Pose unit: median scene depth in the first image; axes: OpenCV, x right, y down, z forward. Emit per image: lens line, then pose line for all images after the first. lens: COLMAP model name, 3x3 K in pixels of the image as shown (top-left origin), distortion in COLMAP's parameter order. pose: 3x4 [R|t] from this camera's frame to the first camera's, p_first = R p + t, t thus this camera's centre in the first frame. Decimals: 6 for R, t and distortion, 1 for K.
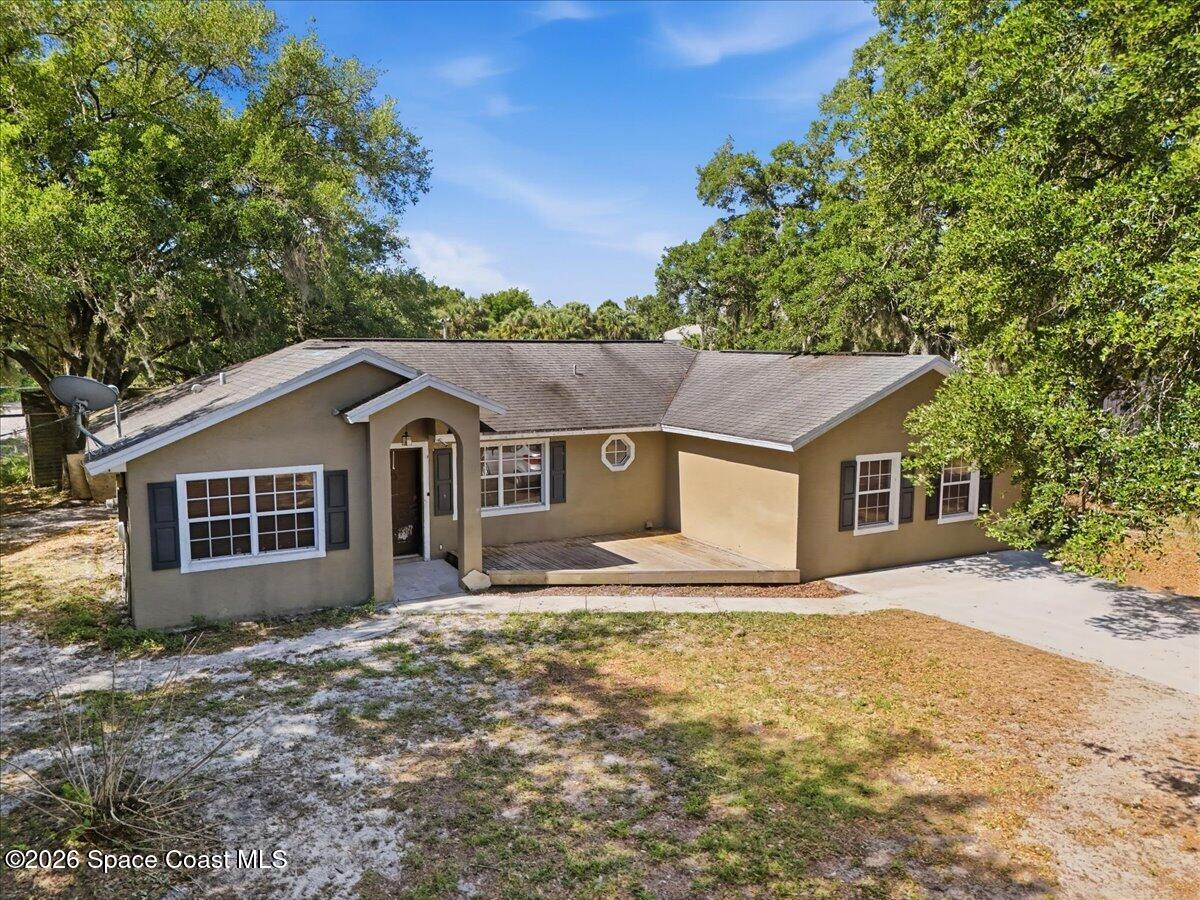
lens RADIAL K [[901.0, 0, 600.0], [0, 901.0, 450.0], [0, 0, 1]] dist [0.048819, -0.003382]
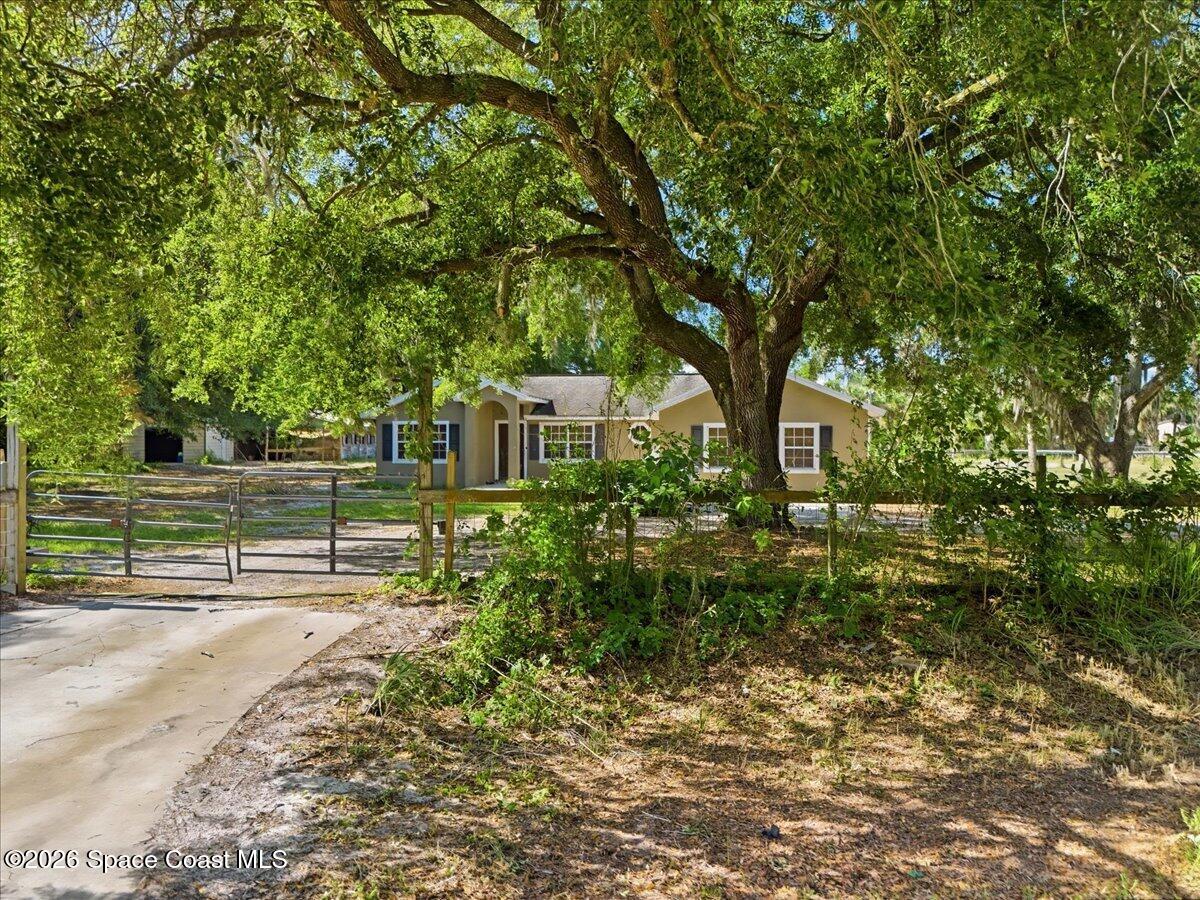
lens RADIAL K [[901.0, 0, 600.0], [0, 901.0, 450.0], [0, 0, 1]] dist [0.048819, -0.003382]
pose [[0.775351, 0.006761, -0.631495, 1.247799], [-0.080302, 0.992882, -0.087964, 0.228849], [0.626405, 0.118913, 0.770374, -0.413460]]
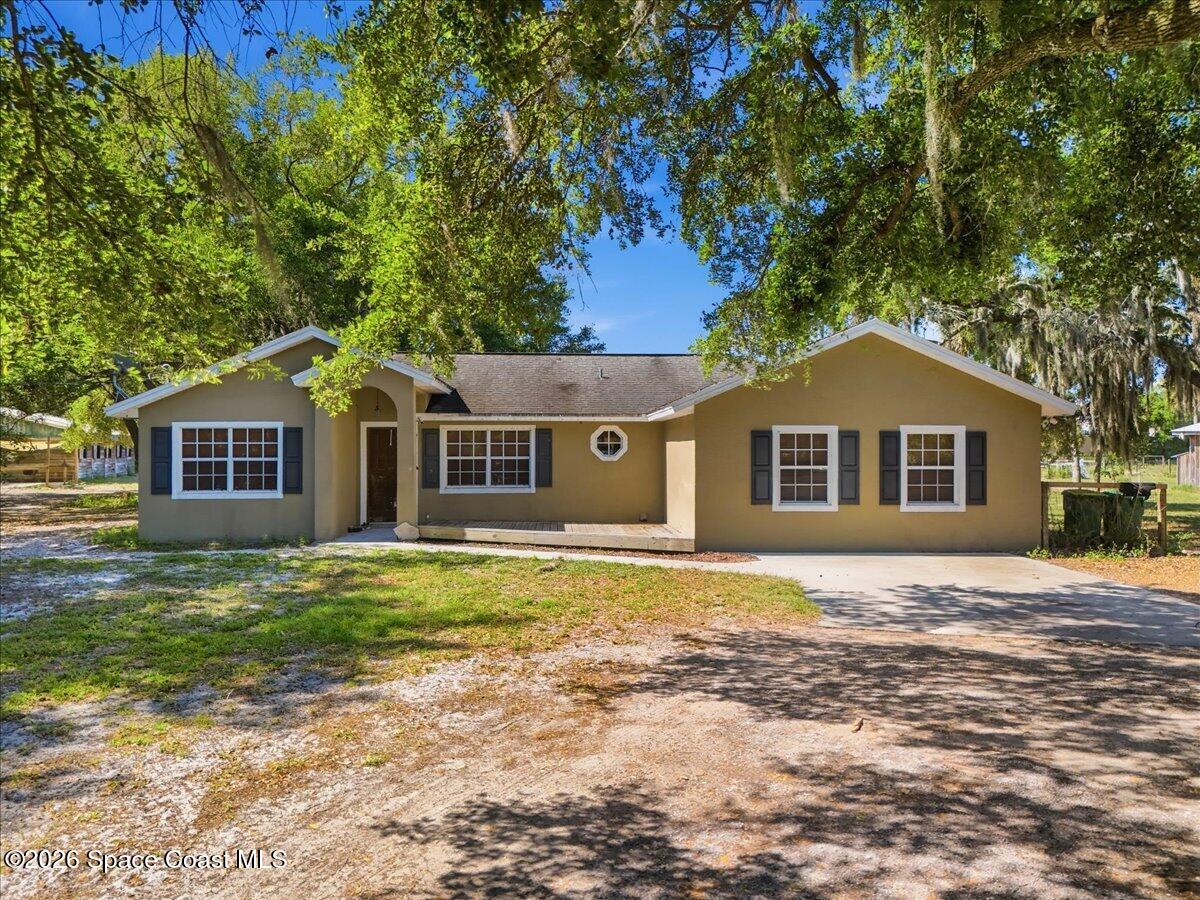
lens RADIAL K [[901.0, 0, 600.0], [0, 901.0, 450.0], [0, 0, 1]] dist [0.048819, -0.003382]
pose [[0.901393, -0.002220, -0.432995, 0.559409], [-0.051836, 0.992242, -0.112998, 0.156113], [0.429887, 0.124301, 0.894285, 0.082957]]
